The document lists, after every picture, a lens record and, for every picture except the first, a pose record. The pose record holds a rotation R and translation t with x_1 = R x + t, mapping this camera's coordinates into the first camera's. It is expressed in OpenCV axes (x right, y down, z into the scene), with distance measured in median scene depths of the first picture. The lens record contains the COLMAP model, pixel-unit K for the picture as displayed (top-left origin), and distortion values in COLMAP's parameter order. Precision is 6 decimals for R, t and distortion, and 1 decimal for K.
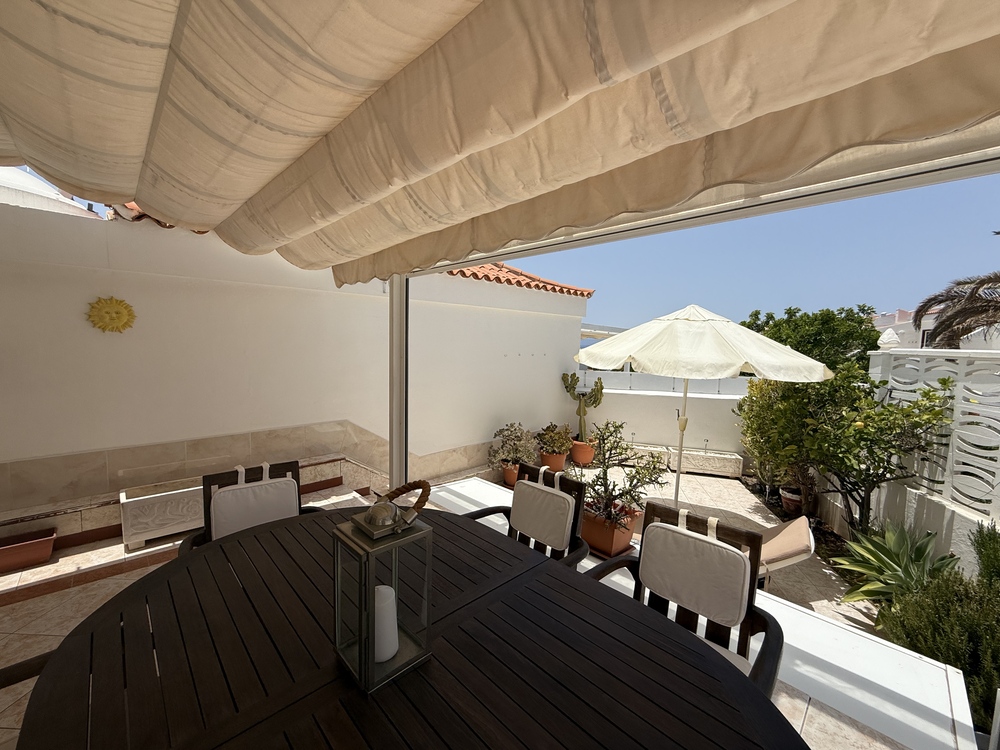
lens RADIAL K [[399.7, 0, 497.5], [0, 399.7, 372.1], [0, 0, 1]] dist [-0.000134, 0.000014]
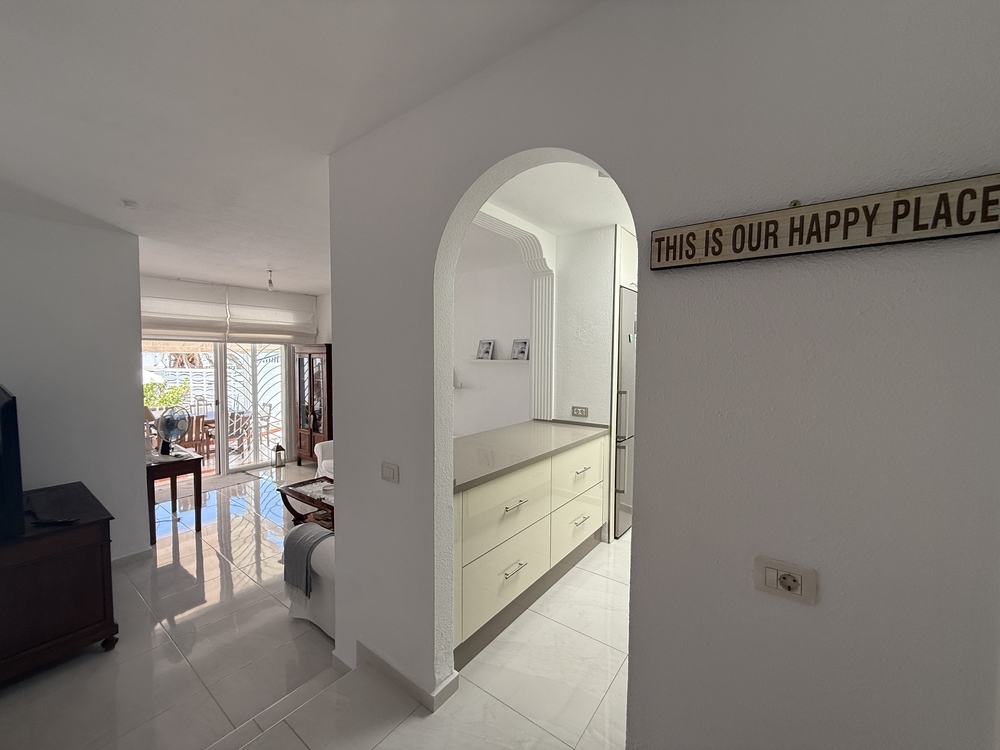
lens RADIAL K [[399.7, 0, 496.5], [0, 399.7, 374.9], [0, 0, 1]] dist [-0.000134, 0.000014]
pose [[-0.153029, -0.067727, 0.985898, -2.346475], [0.059632, 0.995198, 0.077622, -0.102029], [-0.986421, 0.070669, -0.148255, -0.974217]]
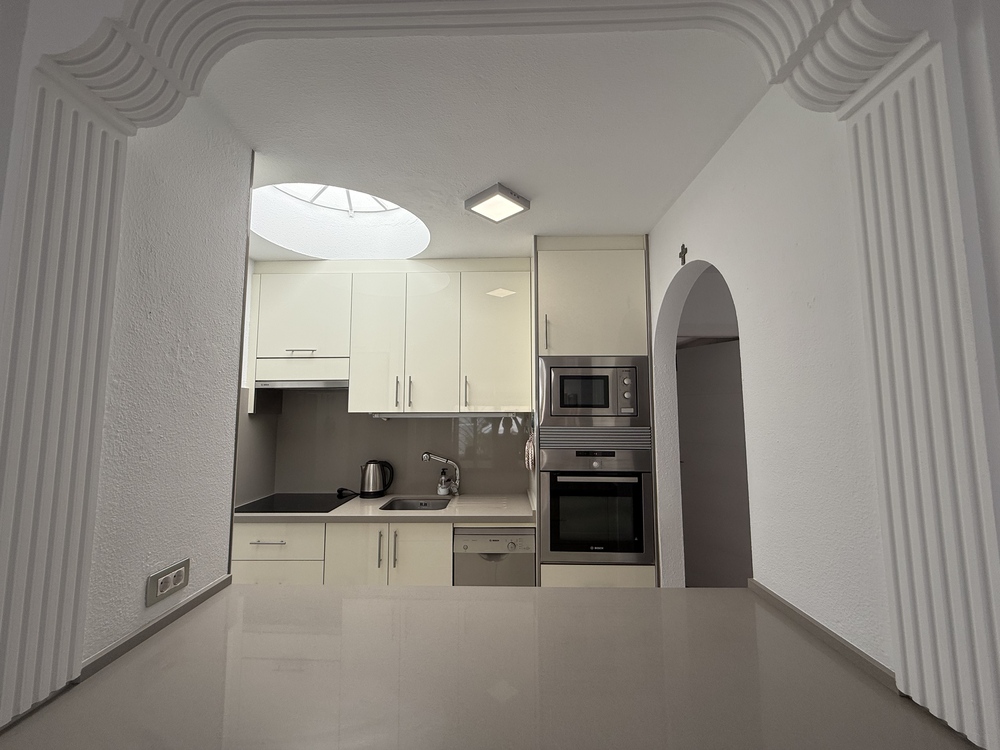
lens RADIAL K [[399.7, 0, 497.8], [0, 399.7, 374.9], [0, 0, 1]] dist [-0.000134, 0.000014]
pose [[-0.706546, -0.077311, -0.703431, -1.431119], [-0.059782, 0.996982, -0.049527, -0.097068], [0.705137, 0.007059, -0.709036, -0.889934]]
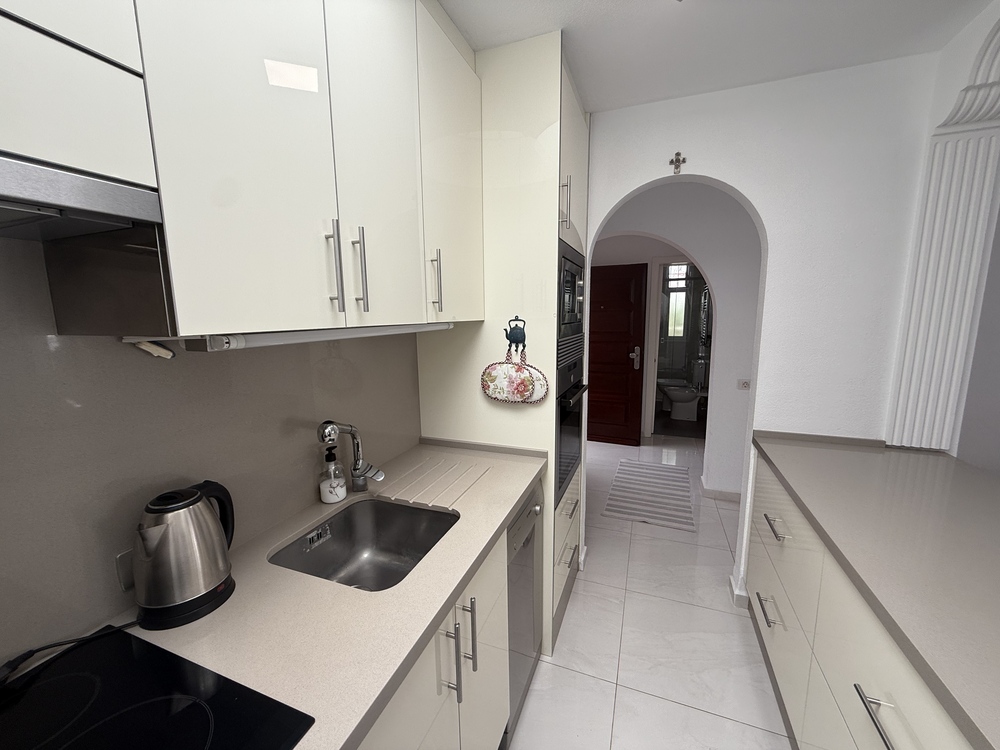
lens RADIAL K [[399.7, 0, 492.0], [0, 399.7, 376.1], [0, 0, 1]] dist [-0.000134, 0.000014]
pose [[0.420977, 0.109315, -0.900460, -1.537309], [-0.037485, 0.993960, 0.103141, -0.055267], [0.906297, -0.009666, 0.422532, -1.528110]]
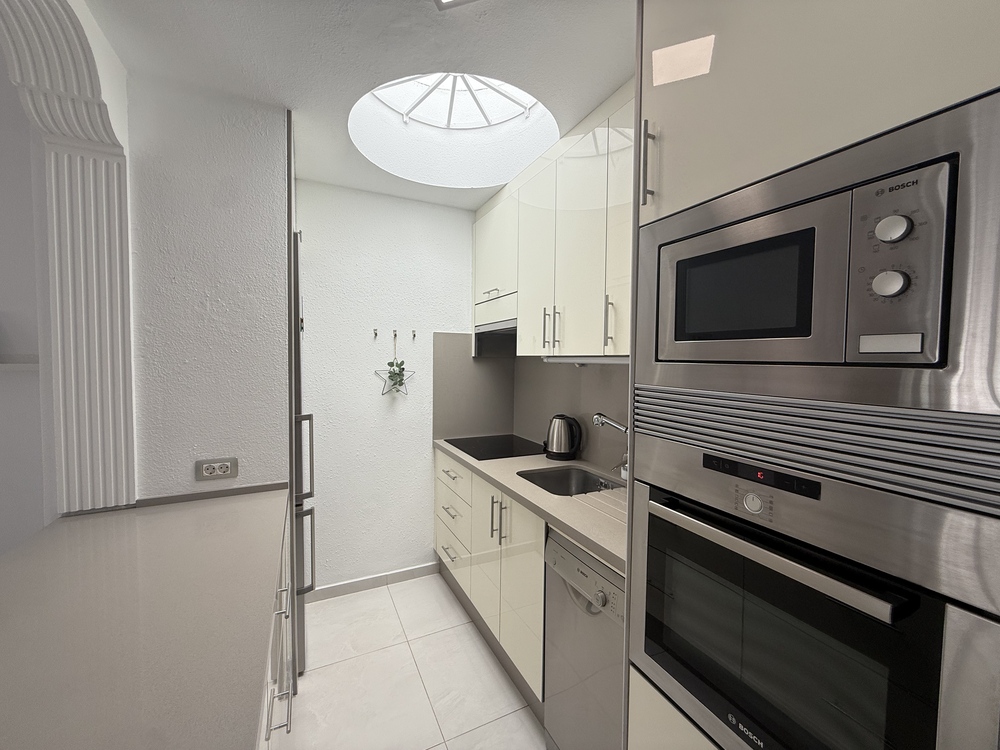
lens RADIAL K [[399.7, 0, 496.8], [0, 399.7, 374.3], [0, 0, 1]] dist [-0.000134, 0.000014]
pose [[-0.949289, -0.037937, 0.312107, -1.907584], [-0.003134, 0.993786, 0.111264, -0.090007], [-0.314389, 0.104643, -0.943509, -0.983405]]
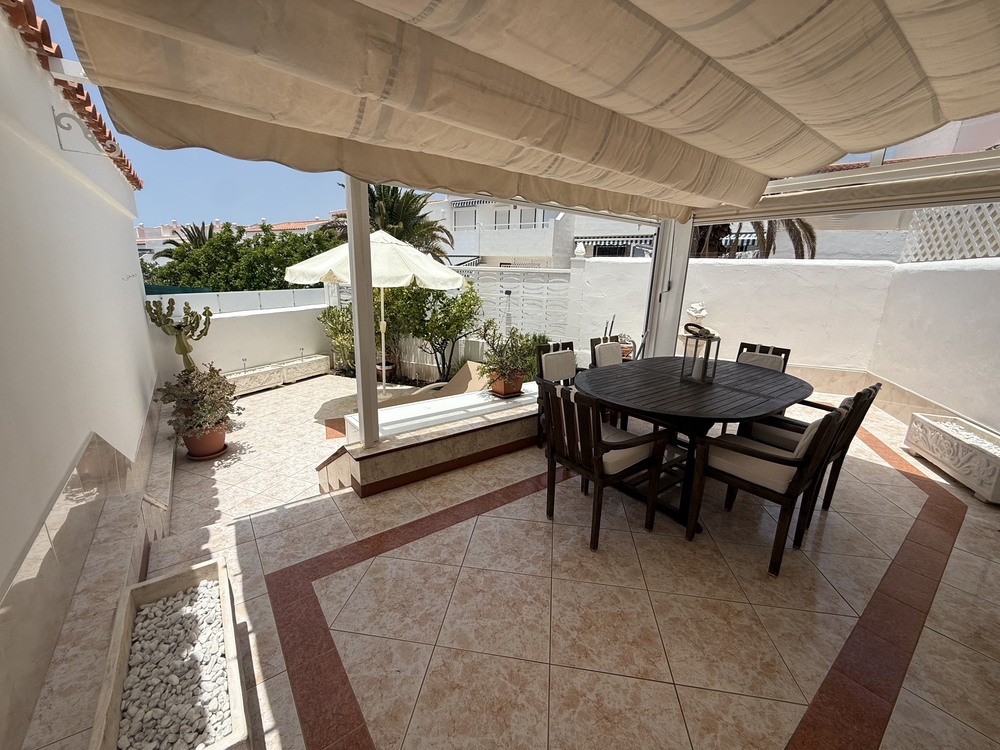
lens RADIAL K [[399.7, 0, 494.9], [0, 399.7, 373.7], [0, 0, 1]] dist [-0.000134, 0.000014]
pose [[0.130766, -0.268371, 0.954399, -0.866668], [0.048842, 0.963240, 0.264165, -0.056064], [-0.990209, 0.012071, 0.139067, 0.536003]]
